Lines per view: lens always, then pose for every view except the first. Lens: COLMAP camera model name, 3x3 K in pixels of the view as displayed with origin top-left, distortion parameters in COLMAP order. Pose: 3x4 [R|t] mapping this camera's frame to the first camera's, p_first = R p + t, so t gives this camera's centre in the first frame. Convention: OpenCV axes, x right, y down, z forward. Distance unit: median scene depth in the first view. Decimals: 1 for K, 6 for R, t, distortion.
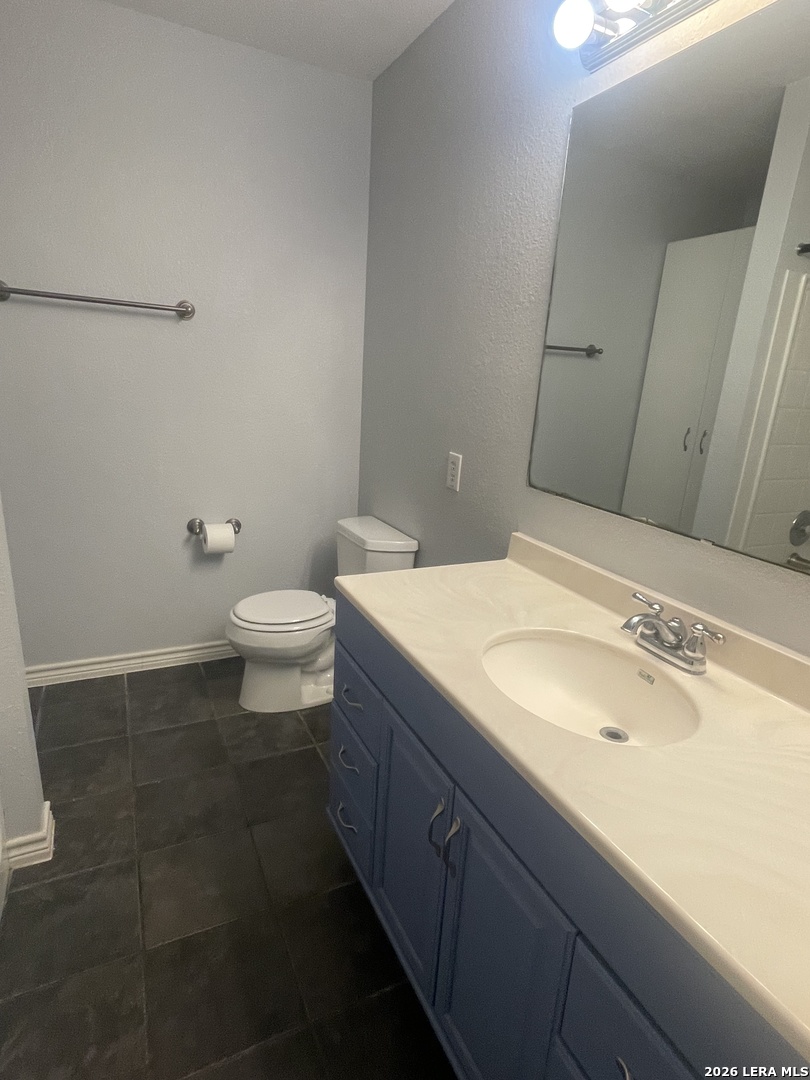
lens RADIAL K [[581.2, 0, 404.1], [0, 581.2, 544.5], [0, 0, 1]] dist [0.006740, -0.003218]
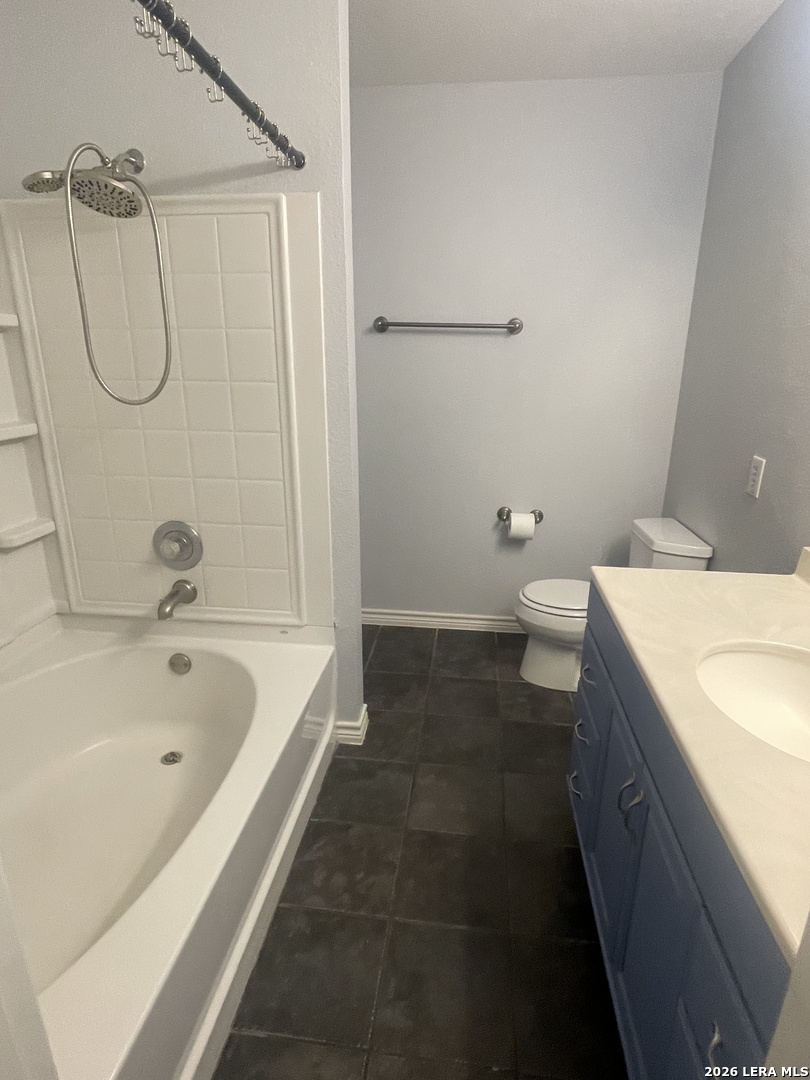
lens RADIAL K [[581.2, 0, 412.1], [0, 581.2, 542.7], [0, 0, 1]] dist [0.006740, -0.003218]
pose [[0.840392, 0.109288, -0.530846, 0.126281], [-0.107420, 0.993615, 0.034502, 0.006745], [0.531228, 0.028029, 0.846765, -0.081072]]
